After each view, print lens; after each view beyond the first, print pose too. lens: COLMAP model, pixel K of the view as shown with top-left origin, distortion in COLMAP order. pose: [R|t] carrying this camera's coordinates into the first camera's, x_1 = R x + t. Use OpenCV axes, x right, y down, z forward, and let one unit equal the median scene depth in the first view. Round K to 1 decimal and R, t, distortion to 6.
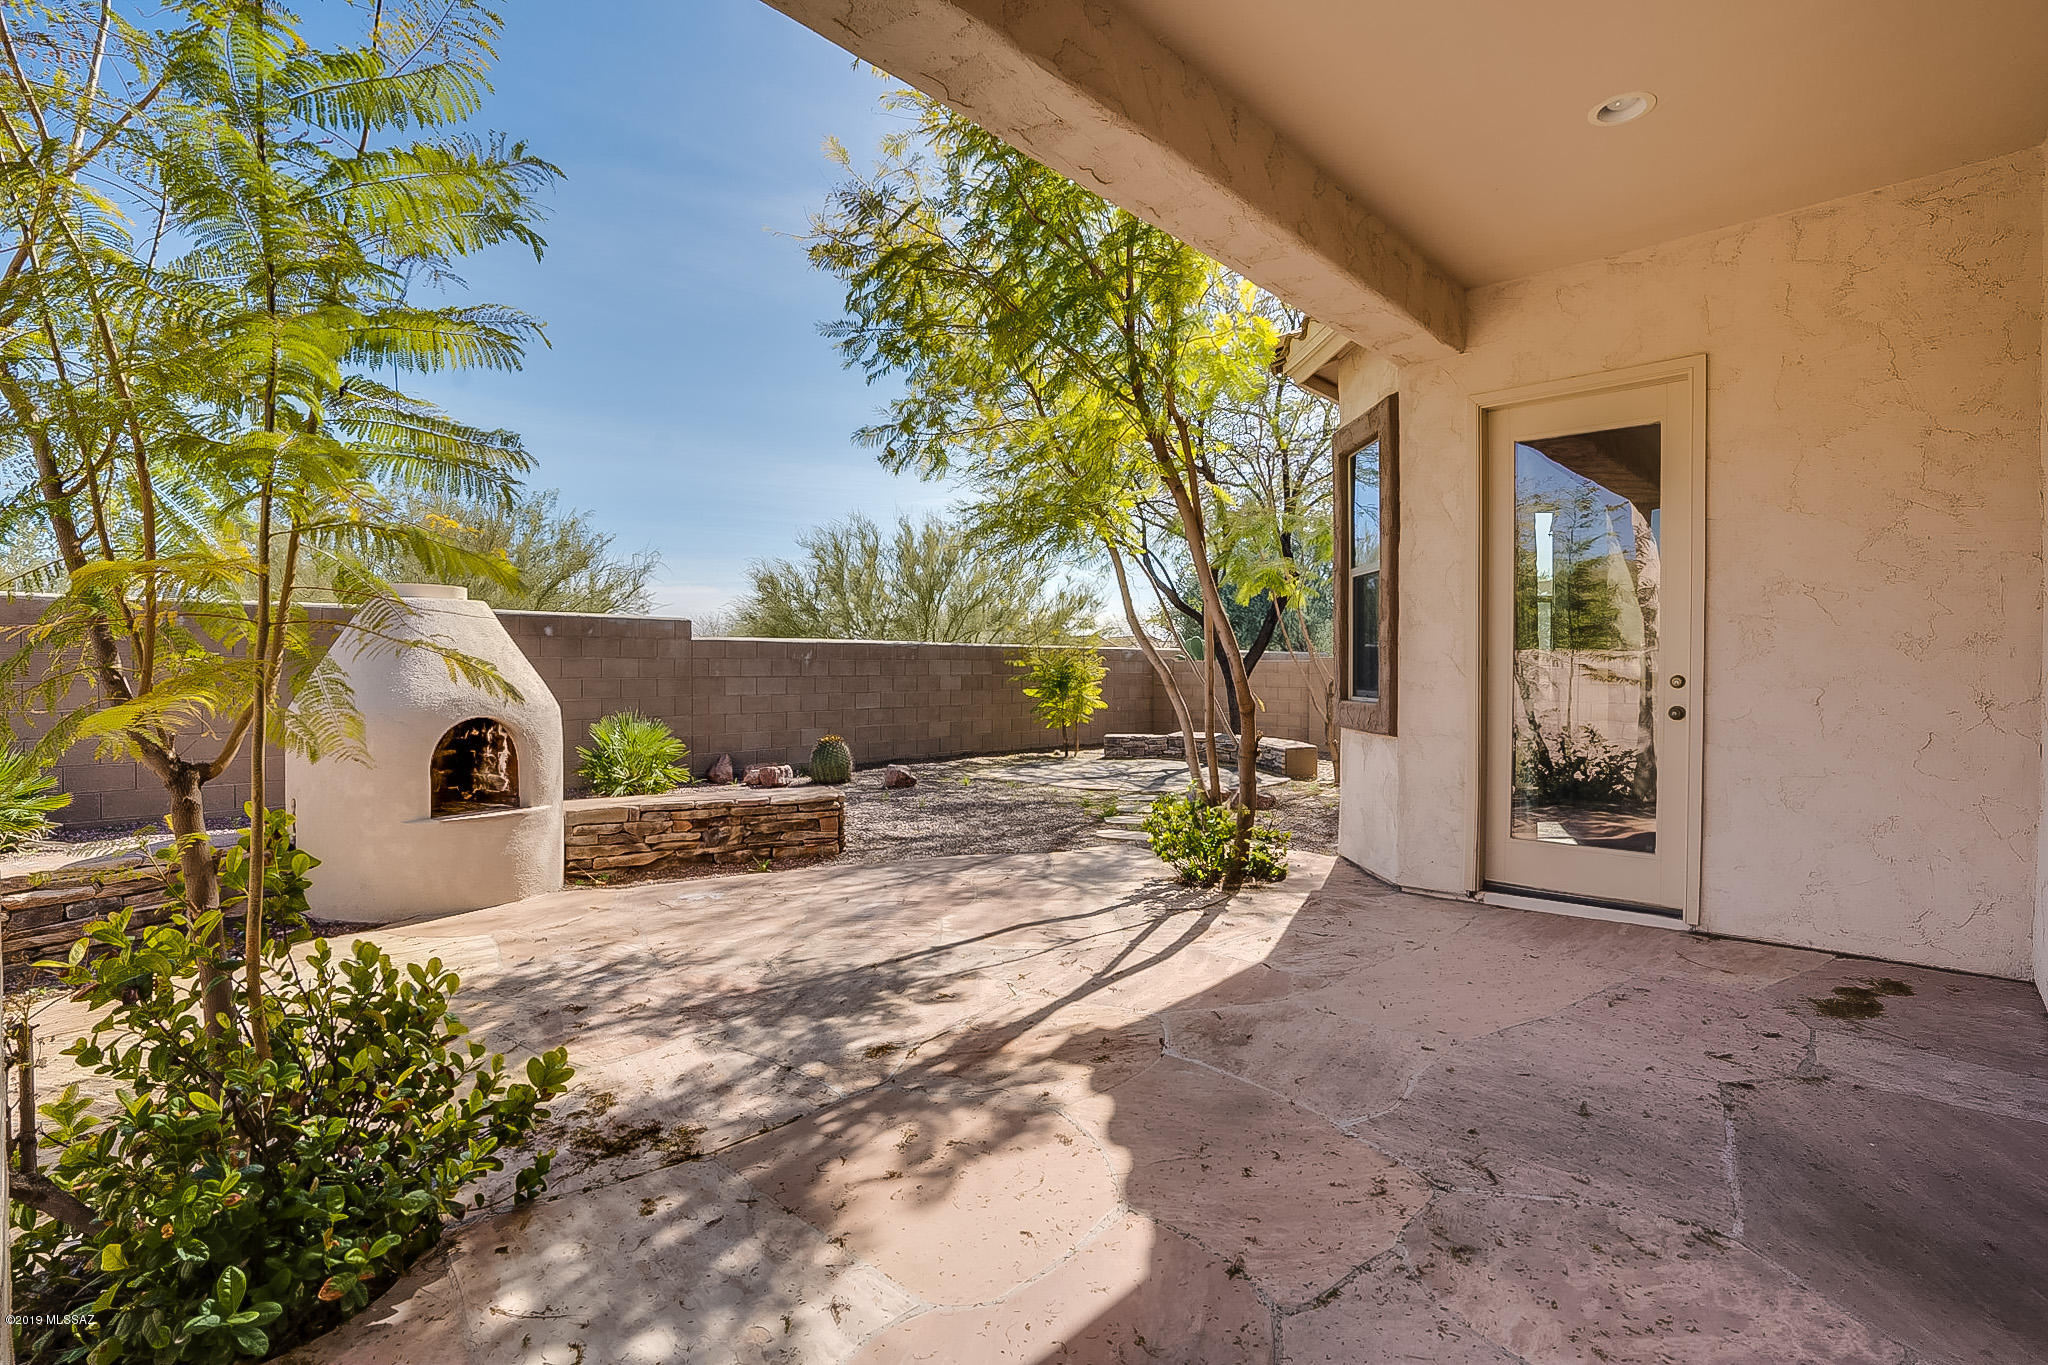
lens RADIAL K [[947.7, 0, 1027.2], [0, 947.7, 680.6], [0, 0, 1]] dist [-0.057254, 0.018982]
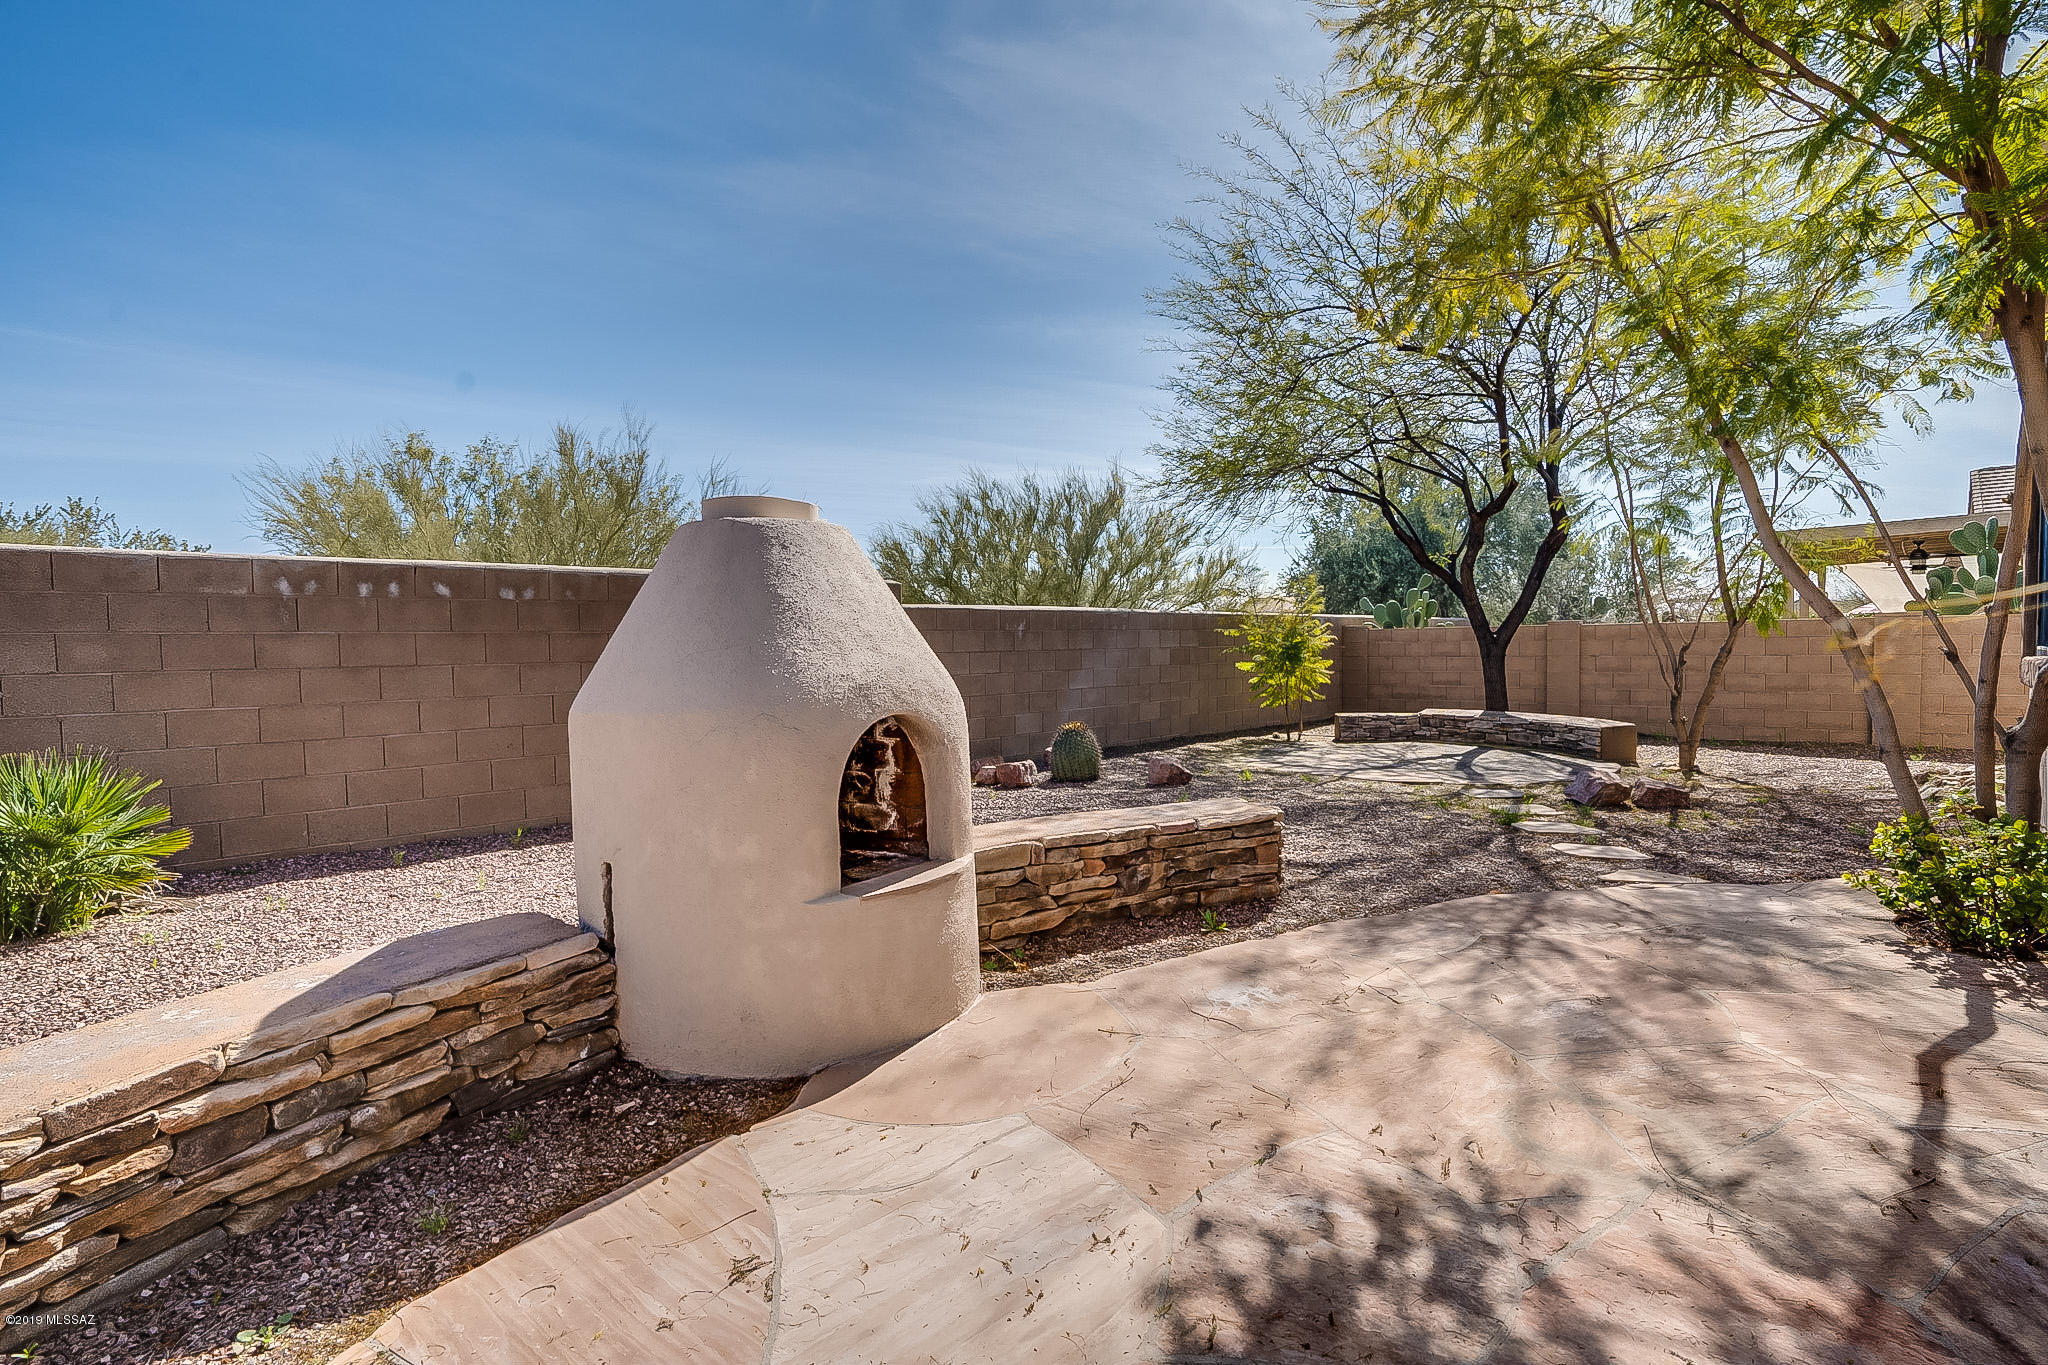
lens RADIAL K [[947.2, 0, 1034.8], [0, 947.2, 684.9], [0, 0, 1]] dist [-0.059989, 0.023191]
pose [[0.999540, -0.017150, -0.025024, -0.424243], [0.017859, 0.999437, 0.028409, 0.003756], [0.024523, -0.028843, 0.999283, 0.349736]]
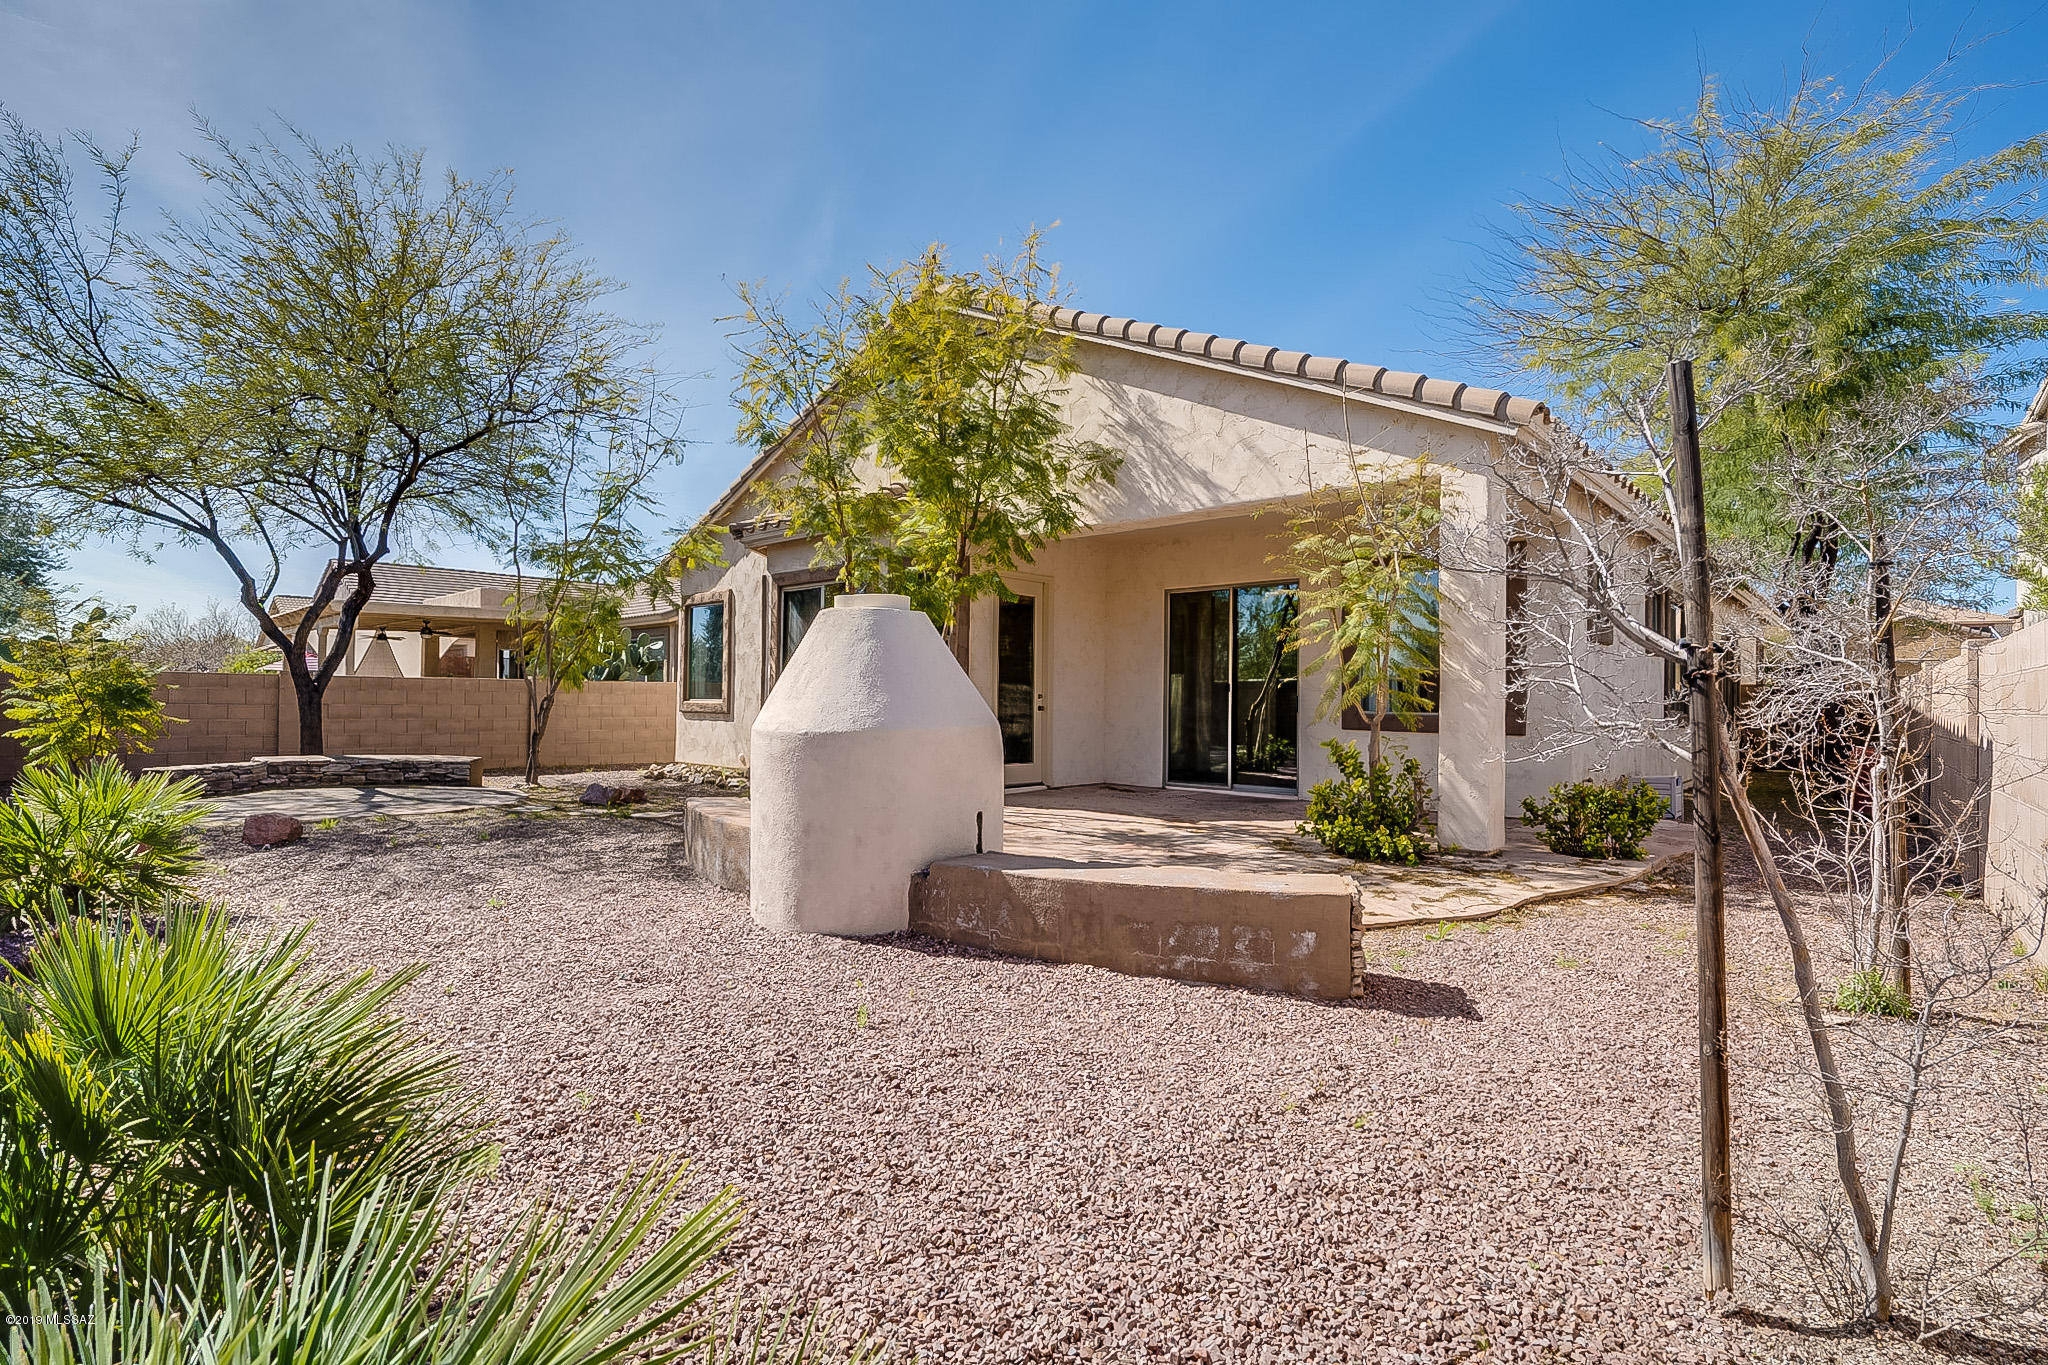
lens RADIAL K [[947.7, 0, 1027.2], [0, 947.7, 680.6], [0, 0, 1]] dist [-0.057254, 0.018982]
pose [[-0.031062, 0.018281, 0.999350, -1.631570], [0.001801, 0.999832, -0.018234, 0.005921], [-0.999516, 0.001233, -0.031089, 0.855767]]
